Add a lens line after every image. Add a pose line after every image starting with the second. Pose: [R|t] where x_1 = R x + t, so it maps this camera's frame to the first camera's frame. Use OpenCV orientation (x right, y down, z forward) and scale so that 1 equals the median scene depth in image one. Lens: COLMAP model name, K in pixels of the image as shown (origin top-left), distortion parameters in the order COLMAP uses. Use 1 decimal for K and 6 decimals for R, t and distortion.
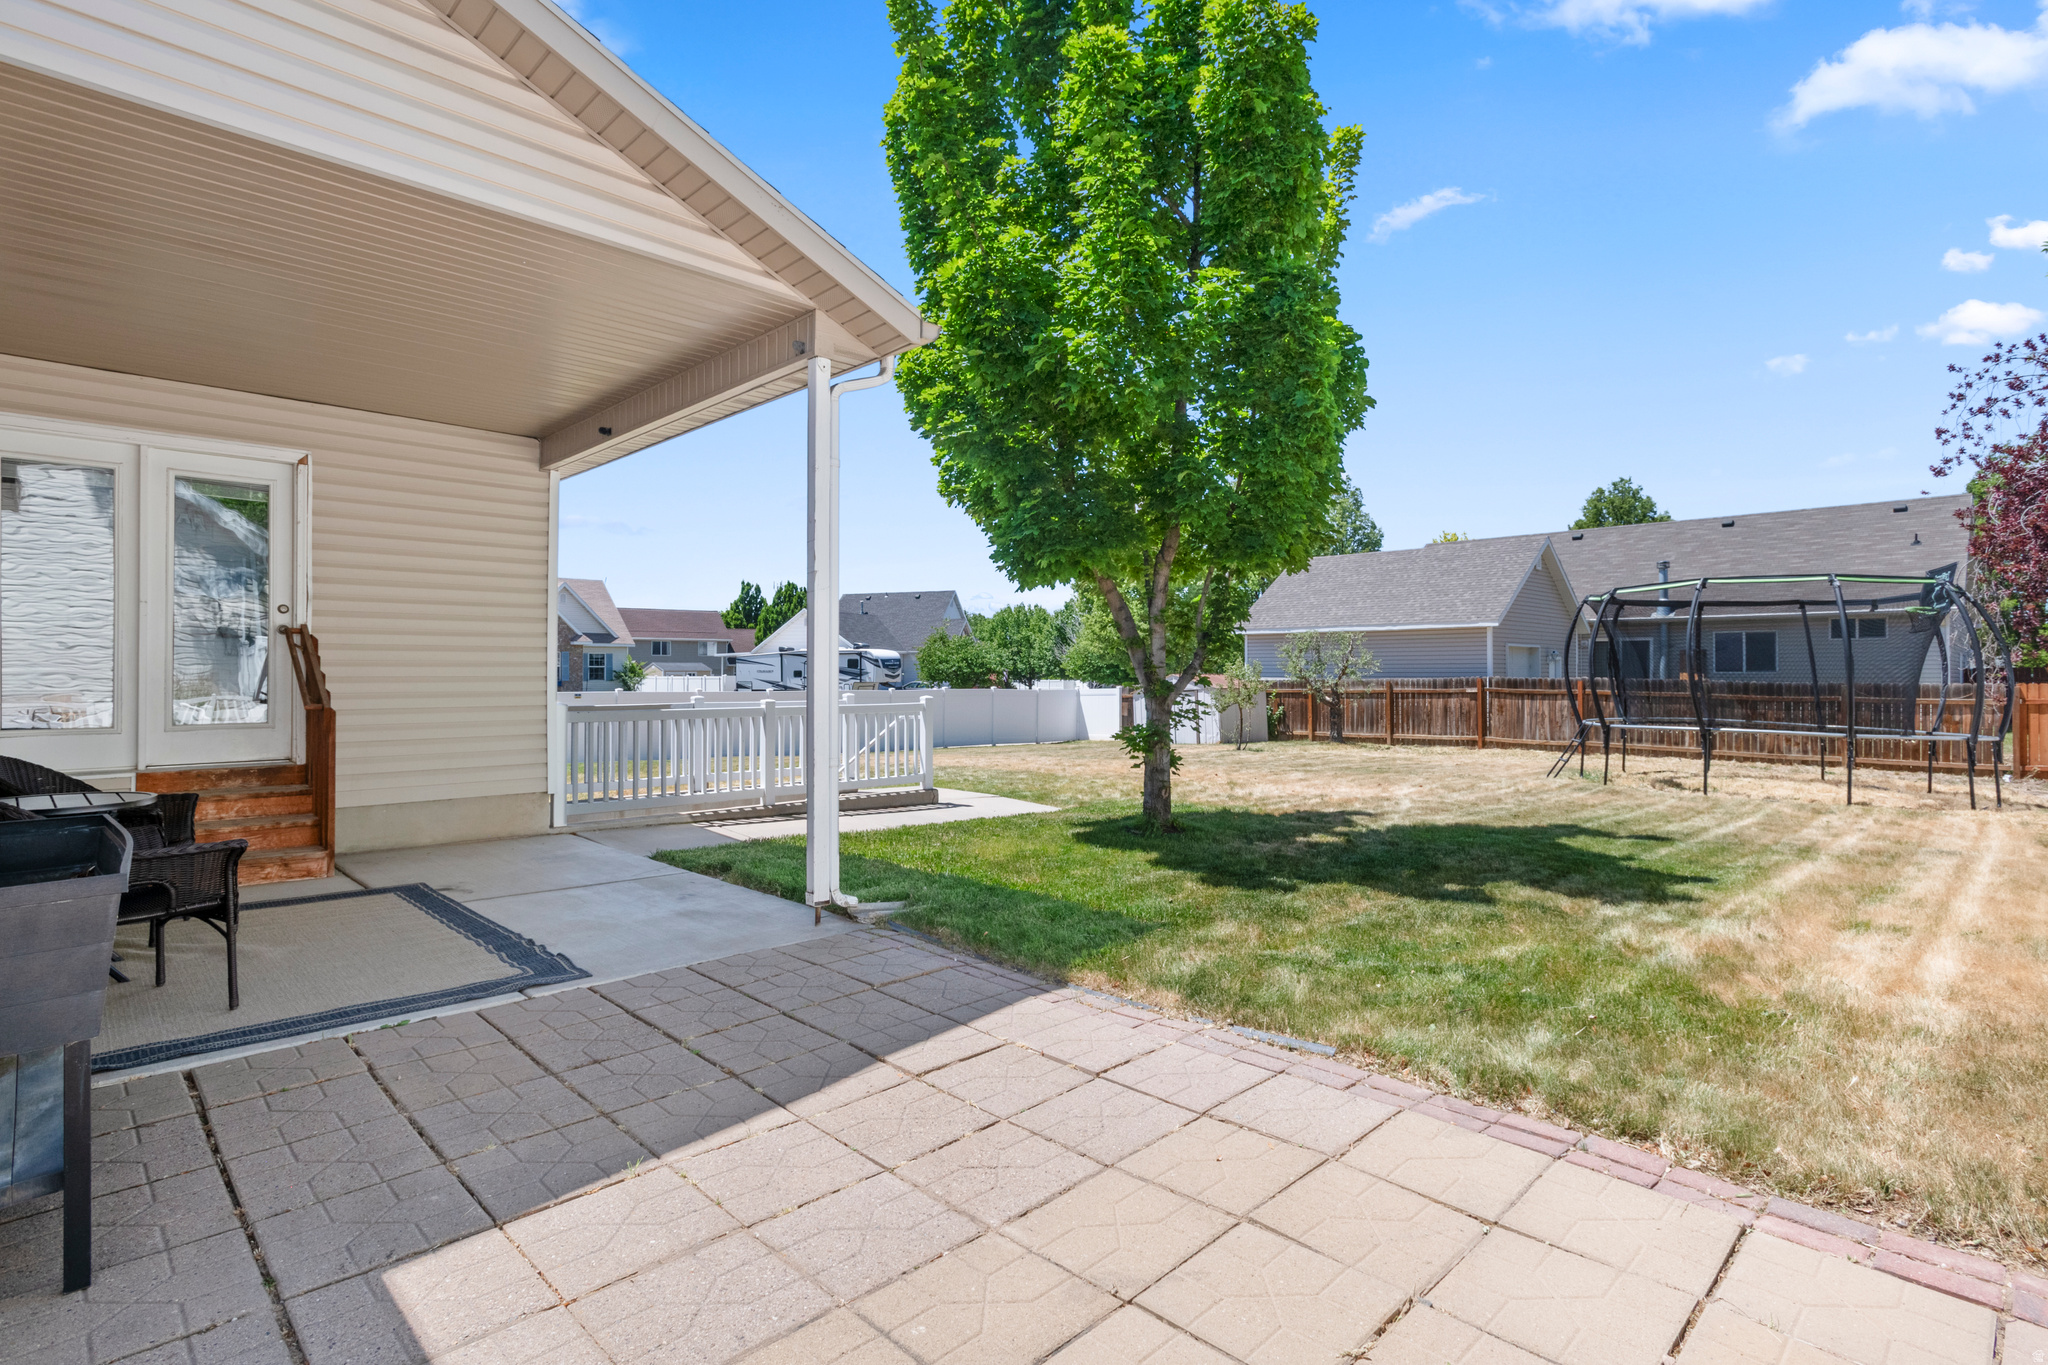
lens RADIAL K [[985.7, 0, 1032.2], [0, 985.7, 671.0], [0, 0, 1]] dist [0.001138, 0.000906]
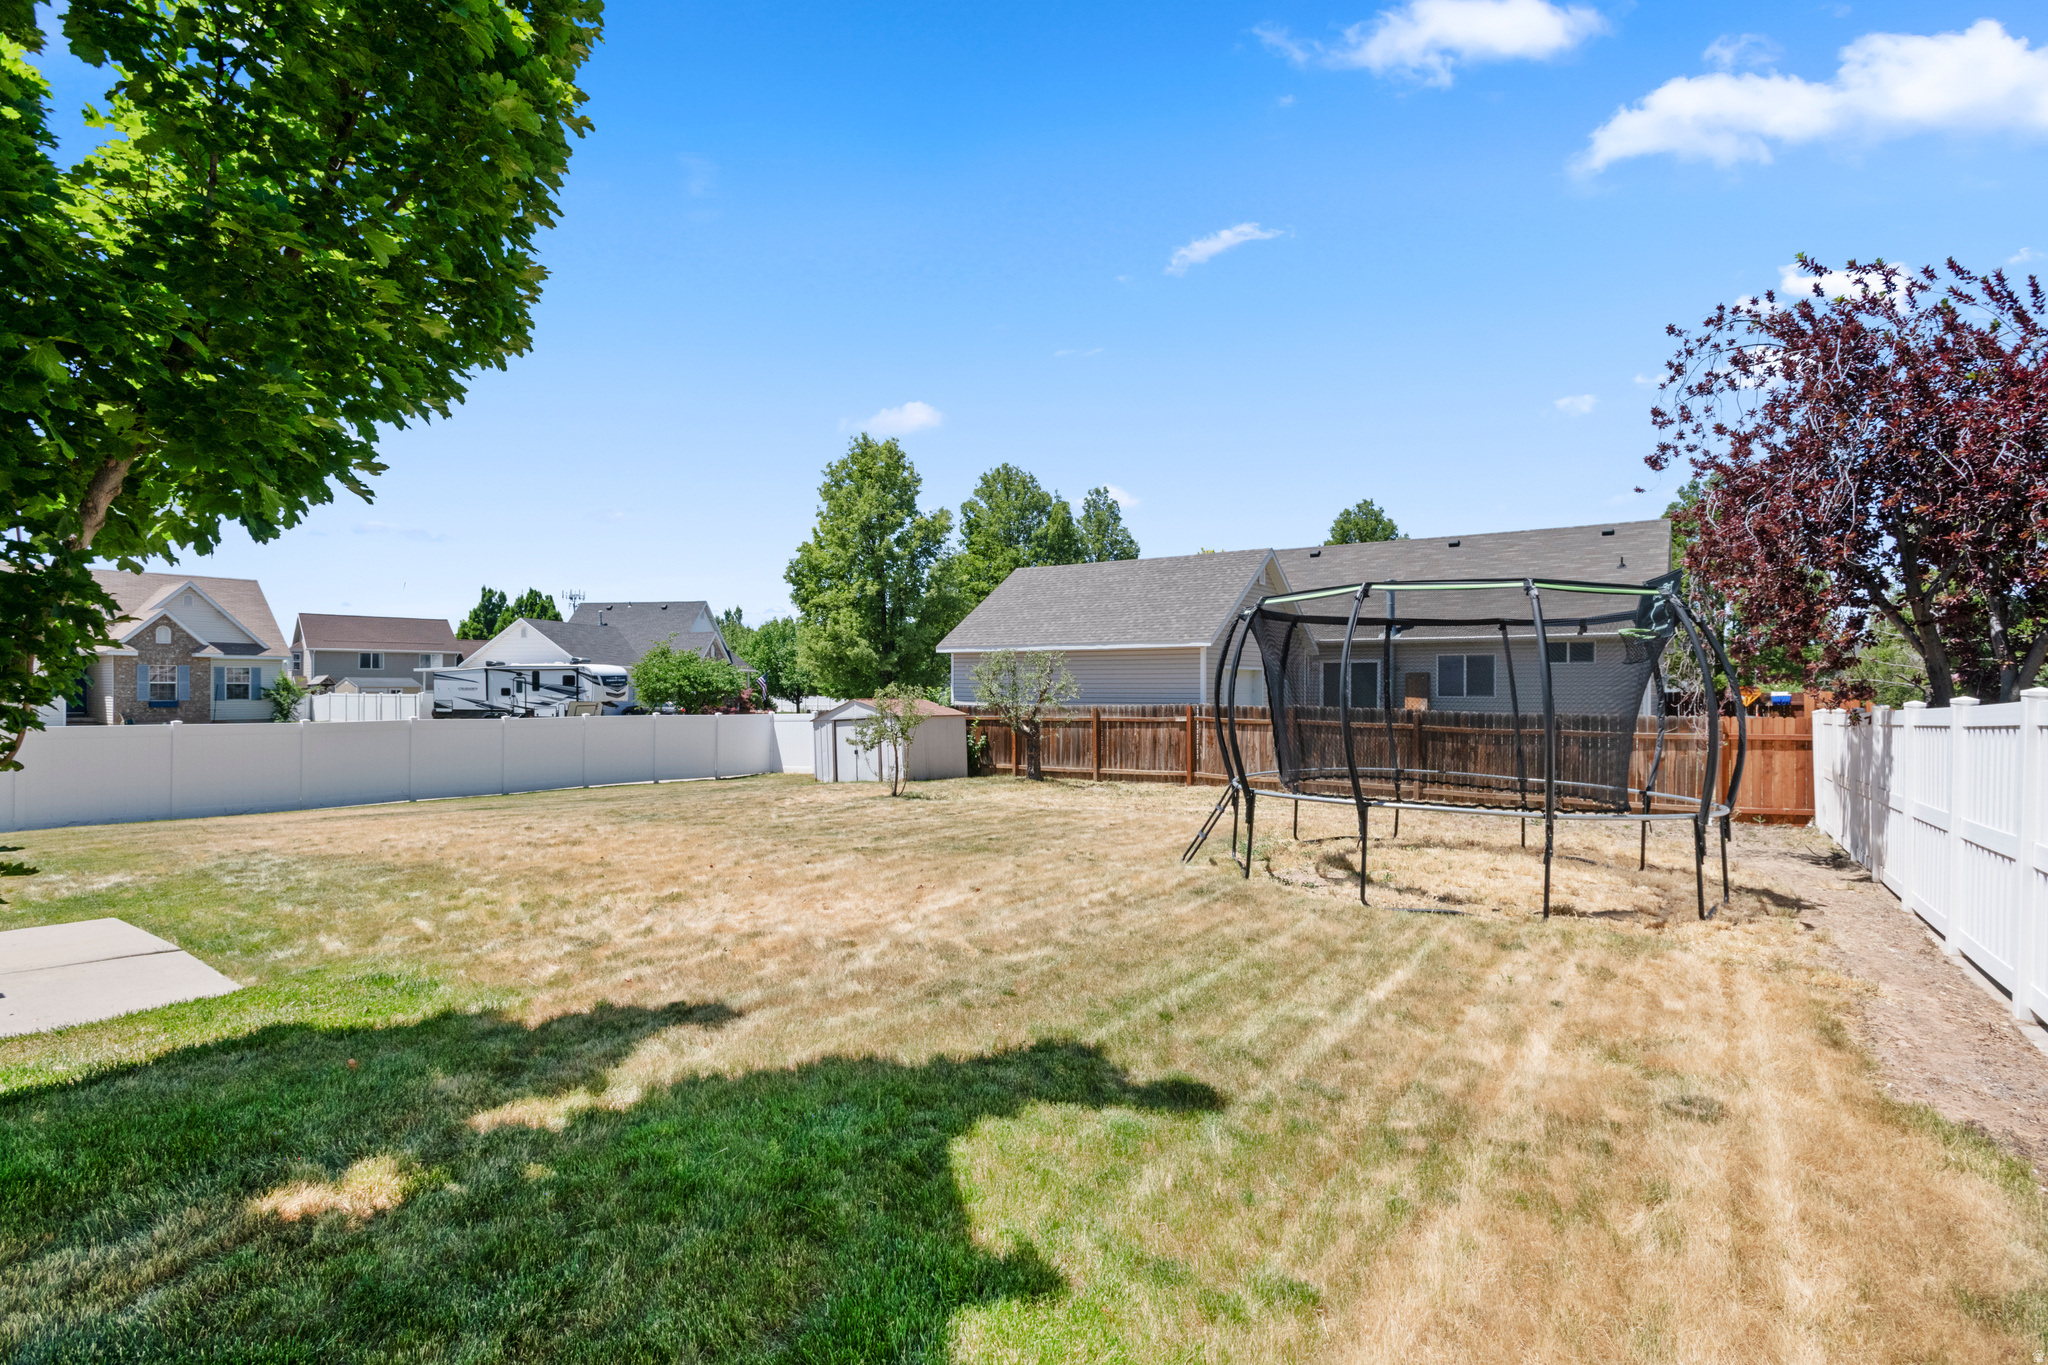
lens RADIAL K [[961.6, 0, 1020.3], [0, 961.6, 699.0], [0, 0, 1]] dist [-0.003175, 0.000615]
pose [[0.984608, 0.000124, 0.174776, 0.148892], [-0.002714, 0.999890, 0.014578, -0.010099], [-0.174755, -0.014828, 0.984500, 0.173474]]
